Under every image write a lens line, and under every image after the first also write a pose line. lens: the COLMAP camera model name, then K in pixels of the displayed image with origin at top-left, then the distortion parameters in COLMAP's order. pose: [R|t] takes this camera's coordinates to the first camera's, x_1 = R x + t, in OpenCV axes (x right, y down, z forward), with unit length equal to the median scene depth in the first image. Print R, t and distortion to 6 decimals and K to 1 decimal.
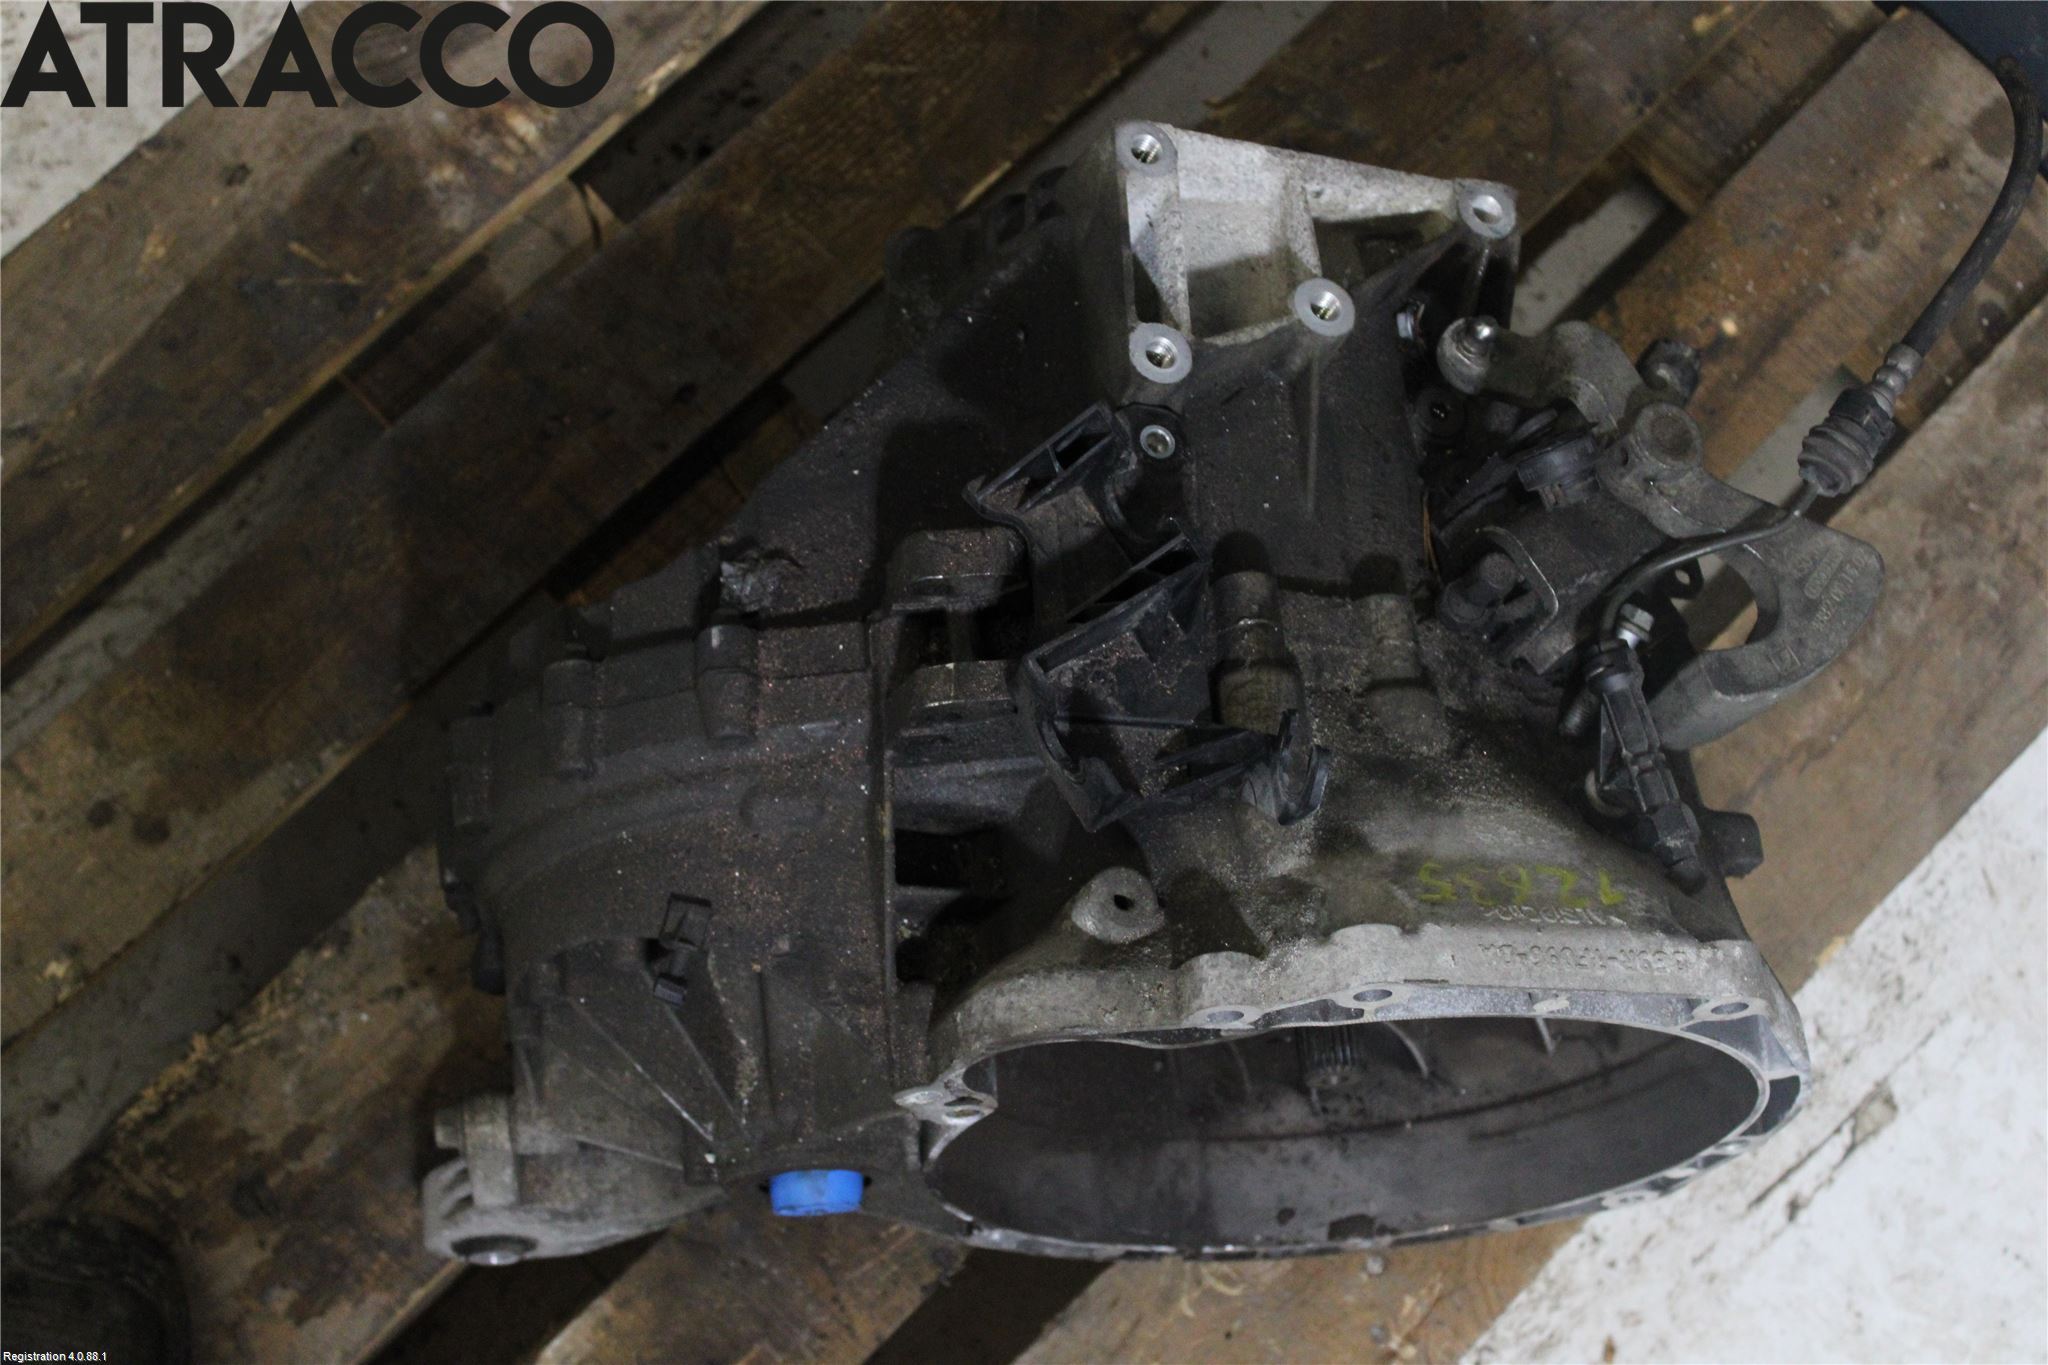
lens RADIAL K [[3123.5, 0, 809.6], [0, 3123.5, 674.6], [0, 0, 1]] dist [-0.047287, 0.015771]
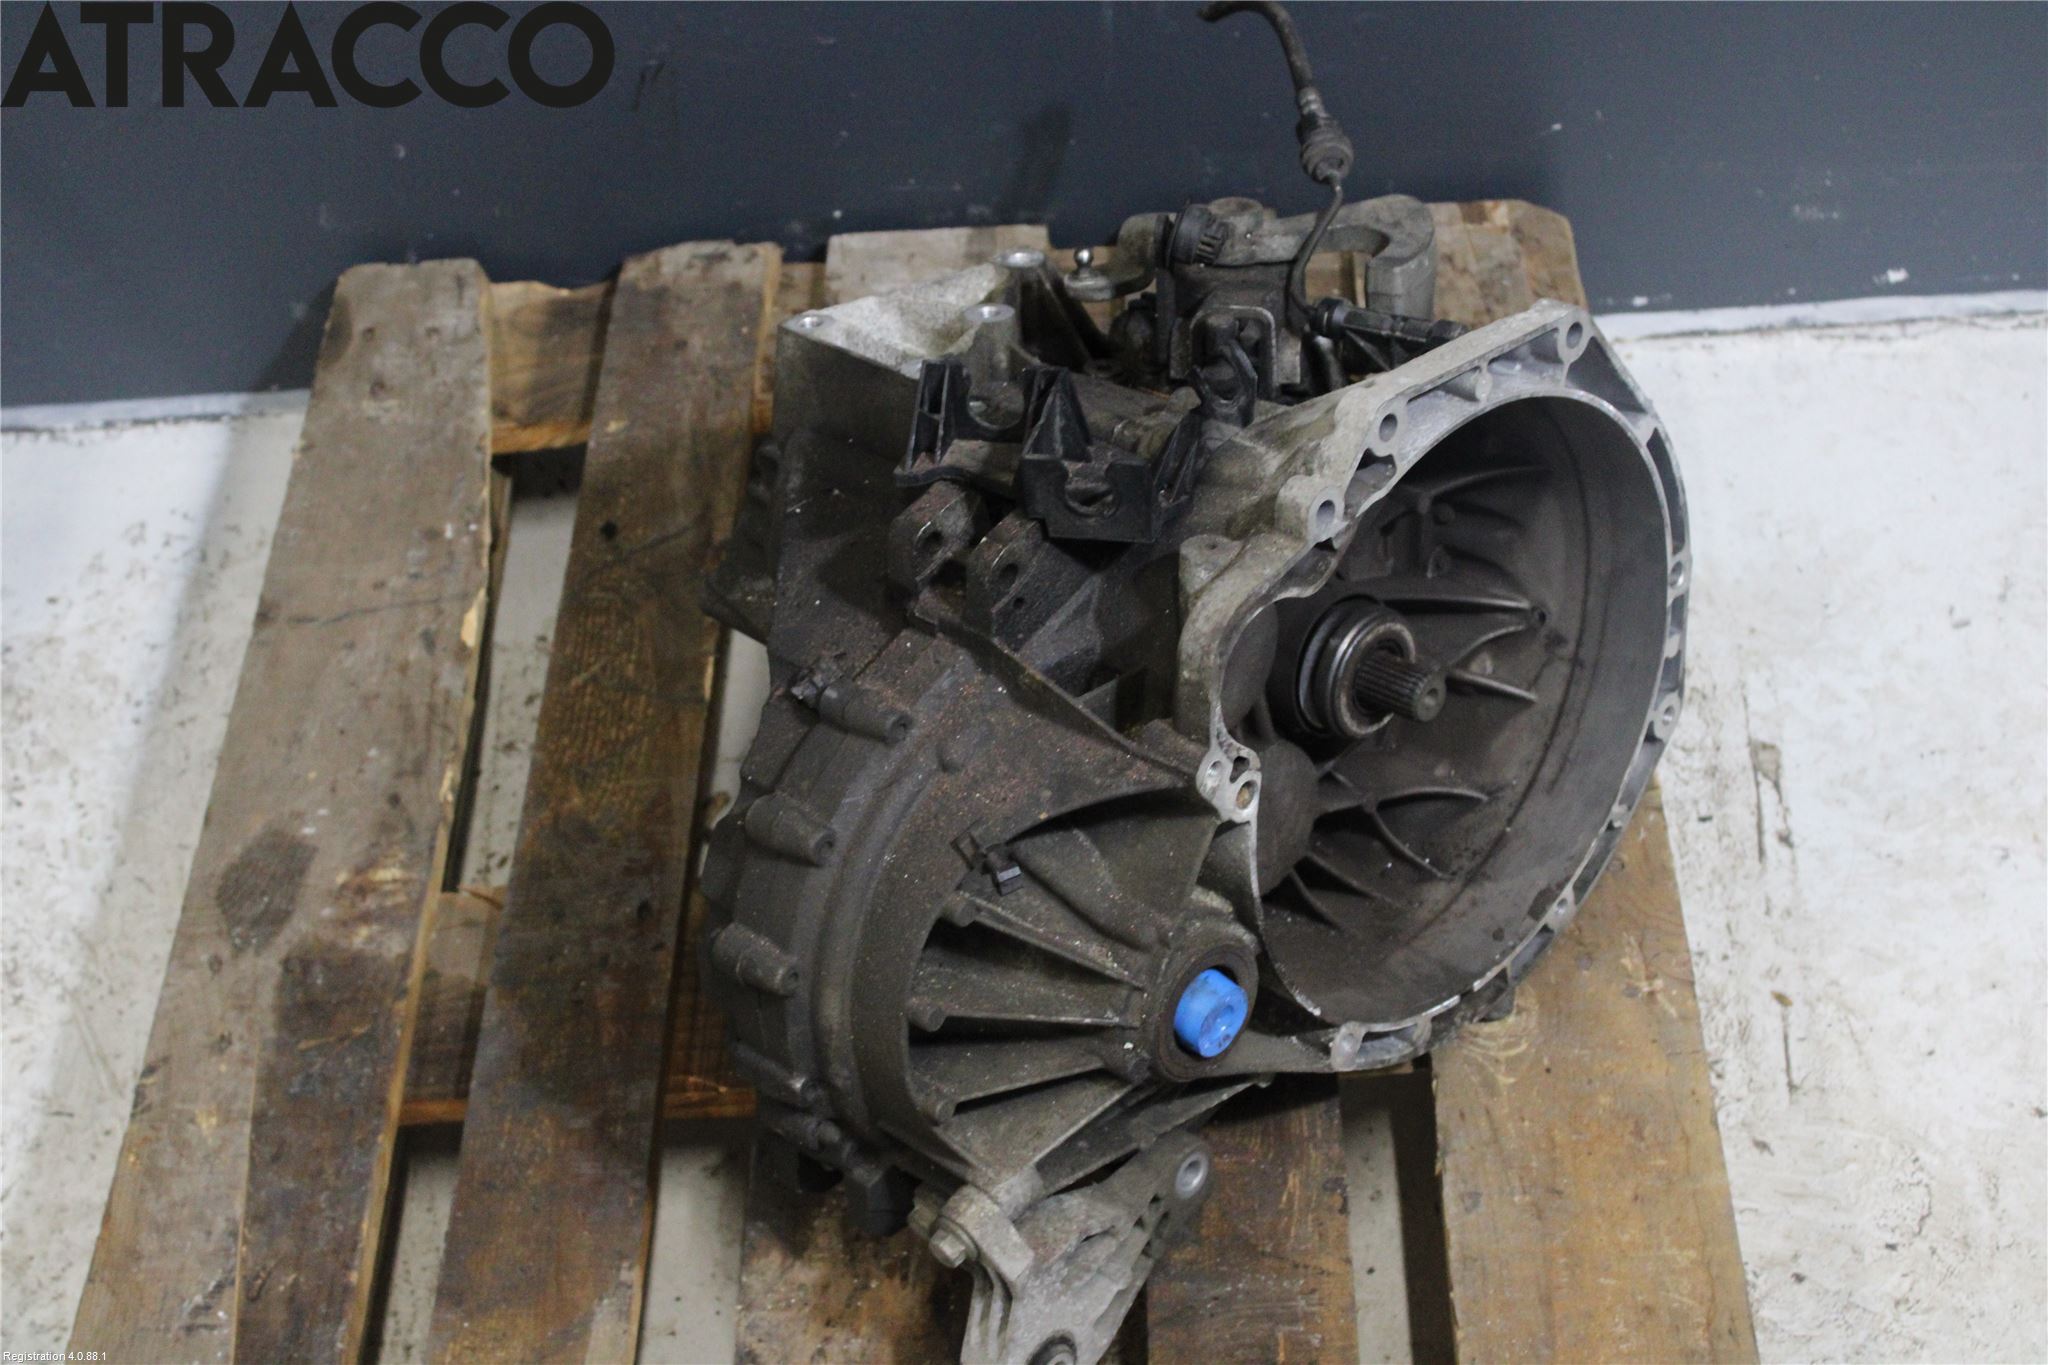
lens RADIAL K [[3123.5, 0, 809.6], [0, 3123.5, 674.6], [0, 0, 1]] dist [-0.047287, 0.015771]
pose [[0.729094, -0.587310, 0.351411, -0.351399], [0.684383, 0.630496, -0.366190, 0.324209], [-0.006496, 0.507486, 0.861635, -0.061492]]
